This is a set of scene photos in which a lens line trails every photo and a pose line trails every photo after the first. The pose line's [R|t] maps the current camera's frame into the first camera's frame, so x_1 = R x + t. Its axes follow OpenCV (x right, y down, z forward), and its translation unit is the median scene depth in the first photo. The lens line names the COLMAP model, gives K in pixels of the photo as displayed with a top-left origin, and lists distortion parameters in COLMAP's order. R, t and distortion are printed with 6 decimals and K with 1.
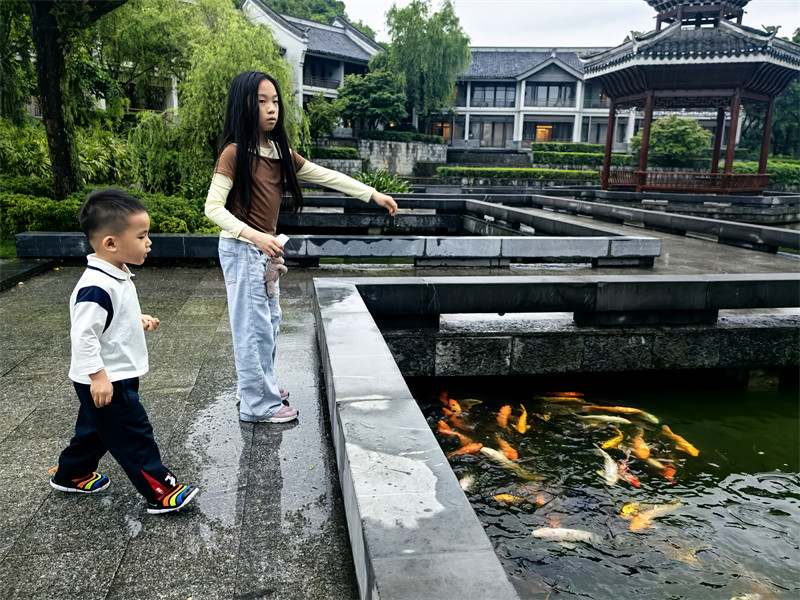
lens RADIAL K [[629.5, 0, 396.1], [0, 629.5, 298.9], [0, 0, 1]] dist [0.014446, -0.019063]
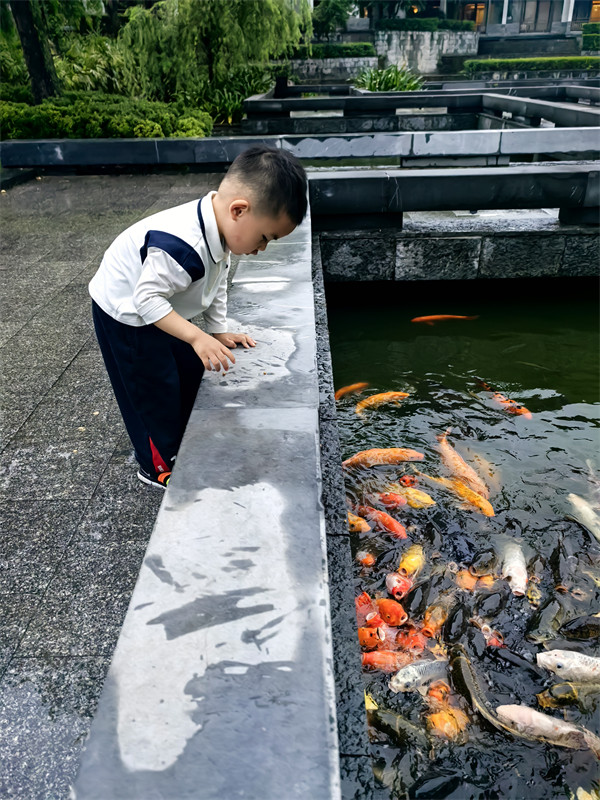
lens RADIAL K [[629.5, 0, 297.6], [0, 629.5, 401.5], [0, 0, 1]] dist [0.014446, -0.019063]
pose [[0.984230, 0.036938, -0.172994, 0.016012], [0.012172, 0.961497, 0.274547, 0.006431], [0.176475, -0.272323, 0.945884, 0.003581]]
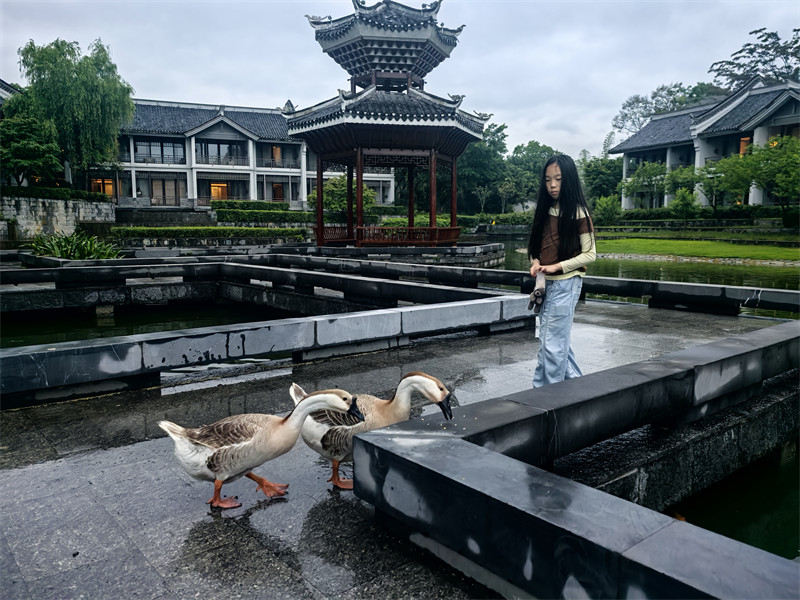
lens RADIAL K [[629.5, 0, 416.0], [0, 629.5, 315.5], [0, 0, 1]] dist [0.014446, -0.019063]
pose [[0.859389, -0.092860, 0.502820, -0.060303], [0.124682, 0.991745, -0.029944, -0.019397], [-0.495888, 0.088426, 0.863872, 0.097767]]
